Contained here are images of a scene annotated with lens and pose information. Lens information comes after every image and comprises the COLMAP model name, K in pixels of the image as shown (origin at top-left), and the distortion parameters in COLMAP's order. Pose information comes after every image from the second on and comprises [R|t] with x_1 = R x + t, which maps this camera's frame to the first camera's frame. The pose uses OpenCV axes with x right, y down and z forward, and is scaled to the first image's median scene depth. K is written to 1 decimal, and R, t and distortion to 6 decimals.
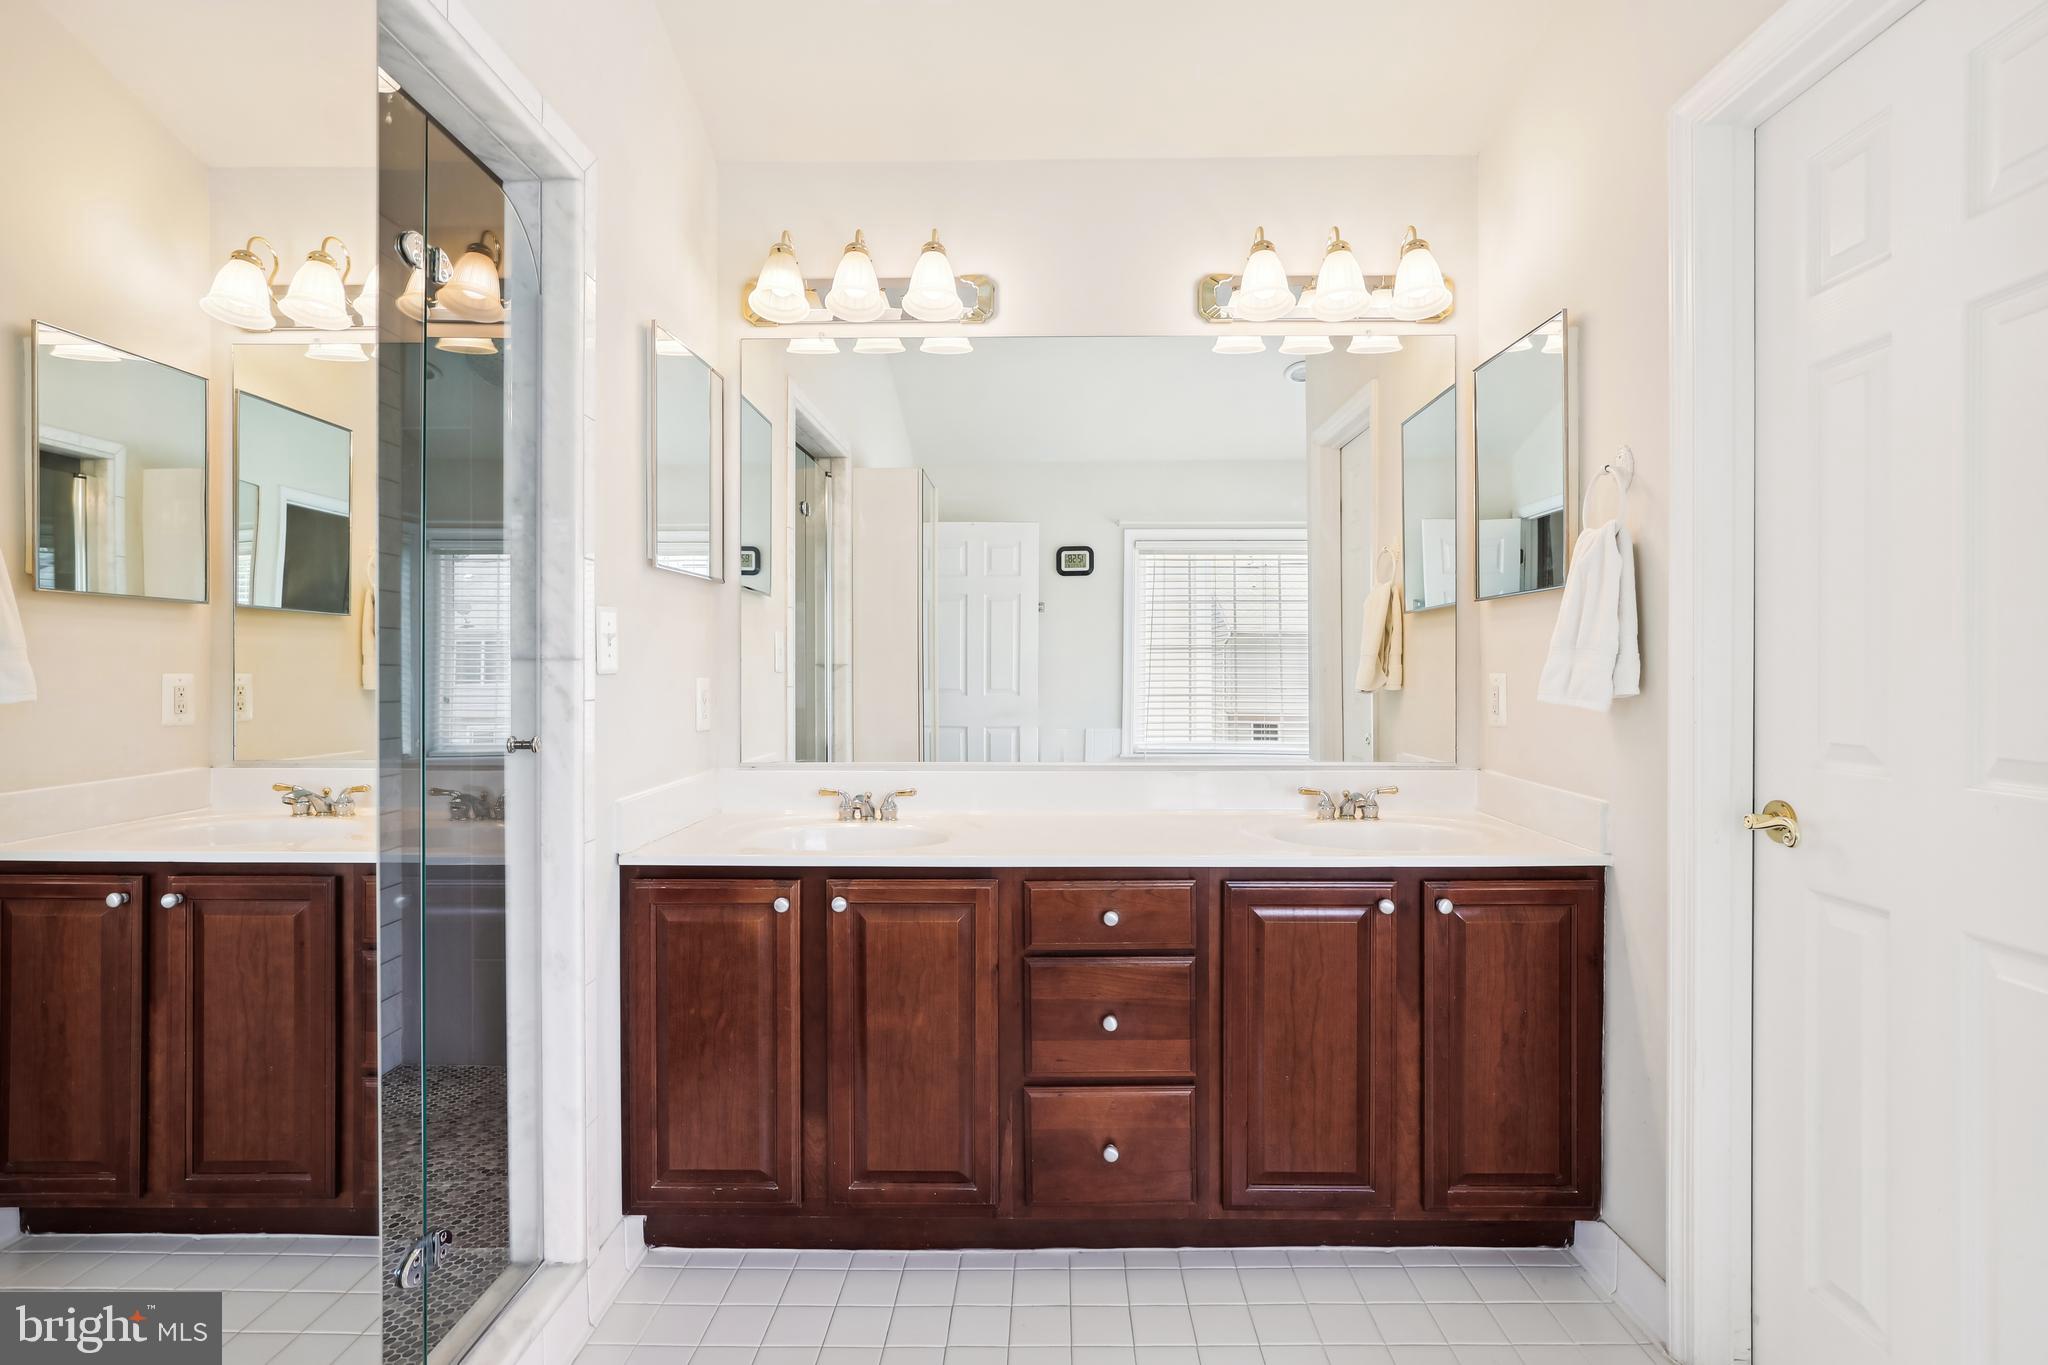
lens RADIAL K [[1009.8, 0, 1027.5], [0, 1009.8, 671.6], [0, 0, 1]] dist [-0.010149, 0.000430]
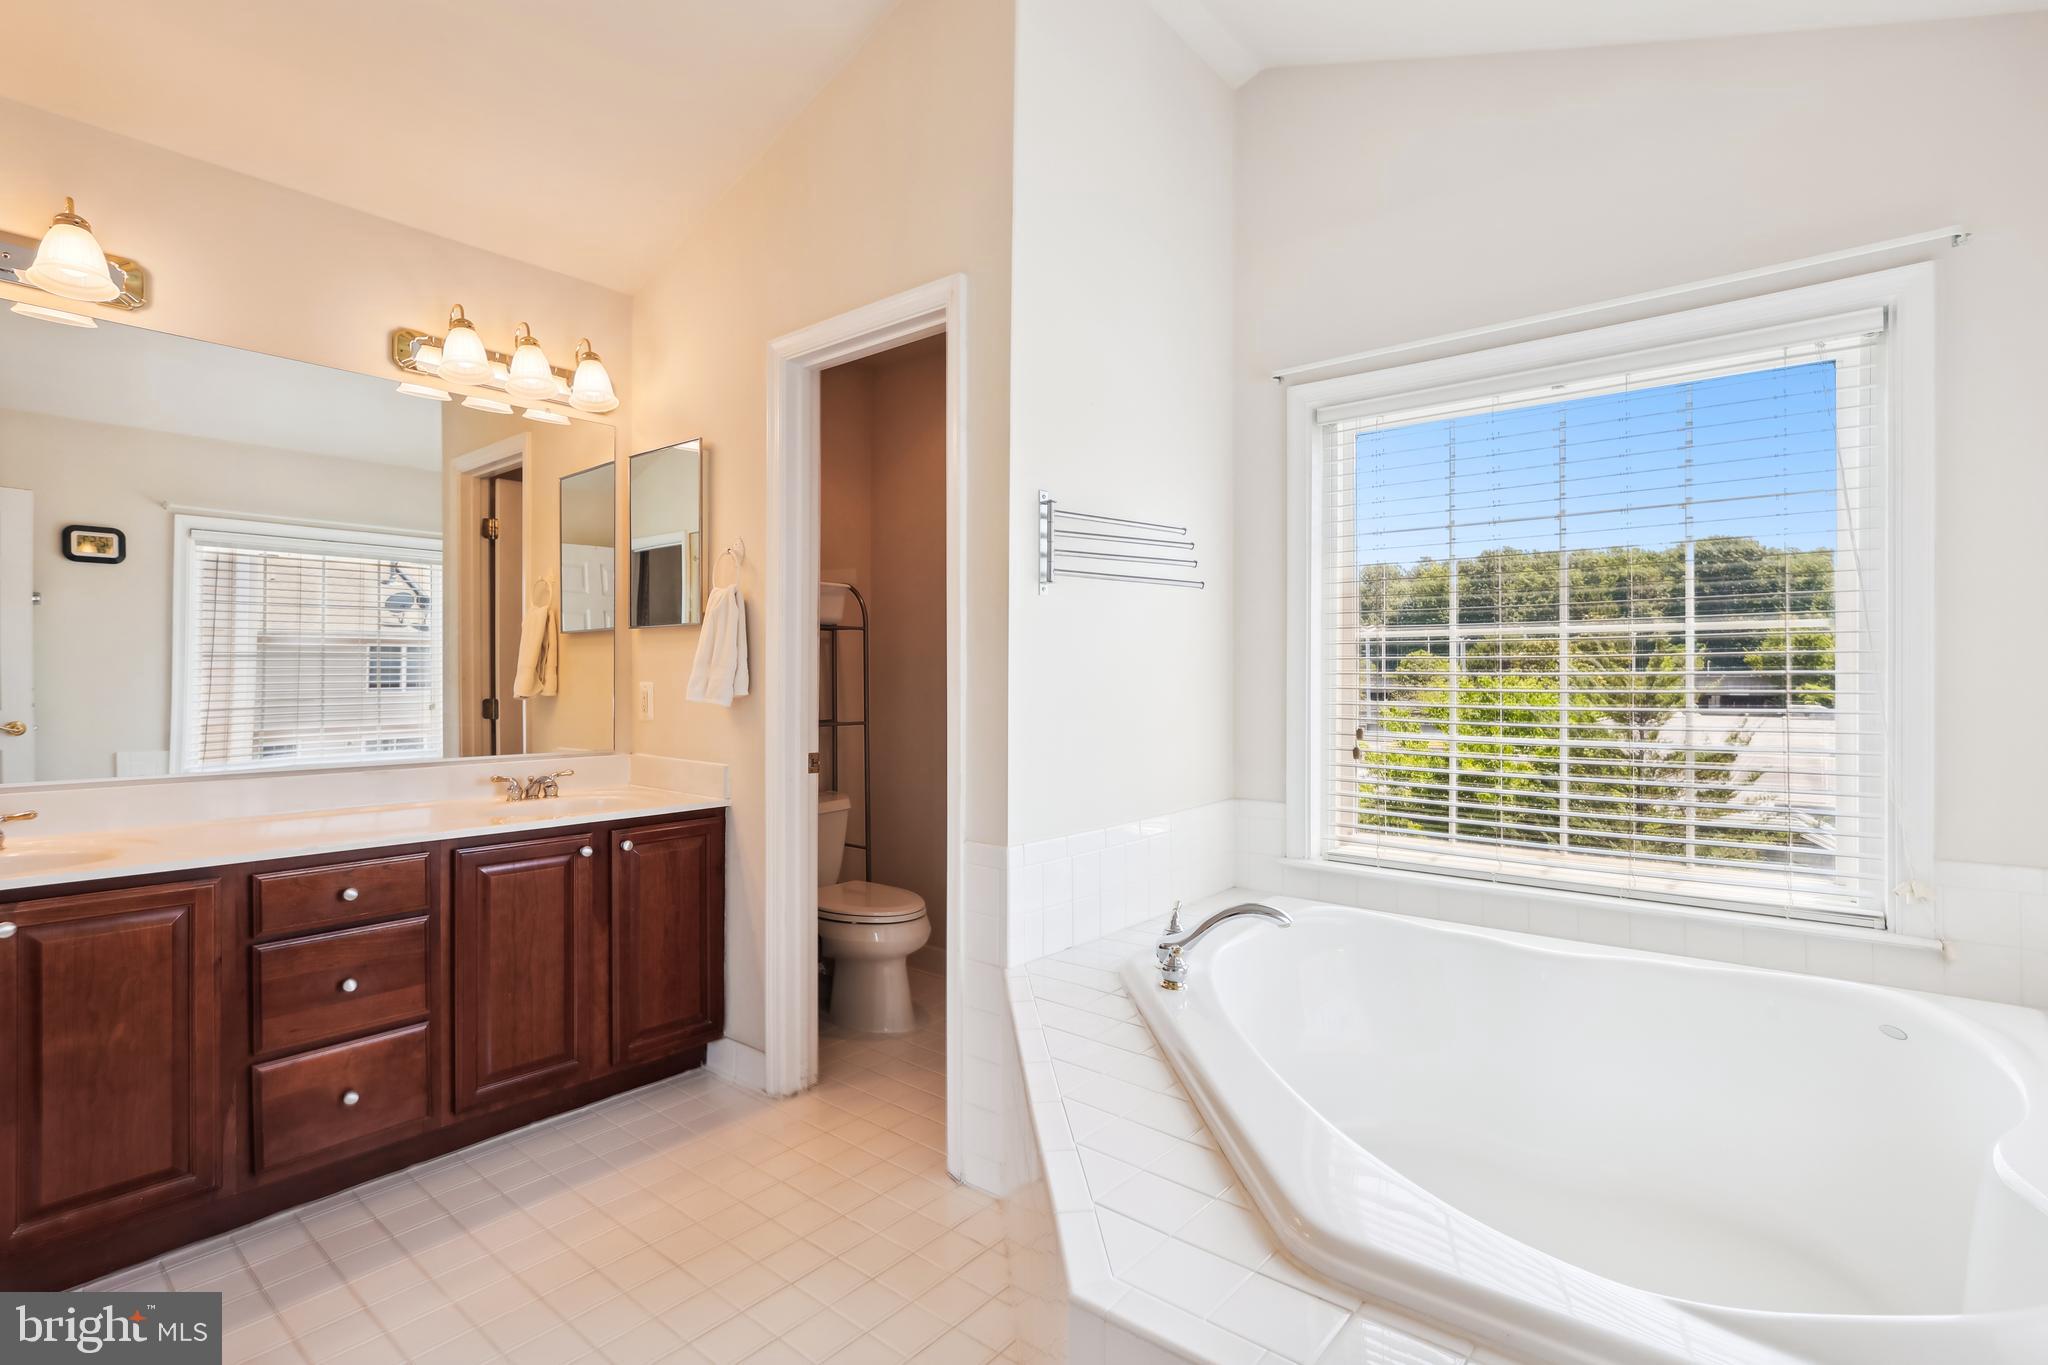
lens RADIAL K [[1009.8, 0, 1024.8], [0, 1009.8, 678.7], [0, 0, 1]] dist [-0.010149, 0.000430]
pose [[0.645077, 0.002441, 0.764113, -0.292749], [-0.000812, 0.999997, -0.002509, 0.000251], [-0.764117, 0.000998, 0.645077, -0.326473]]
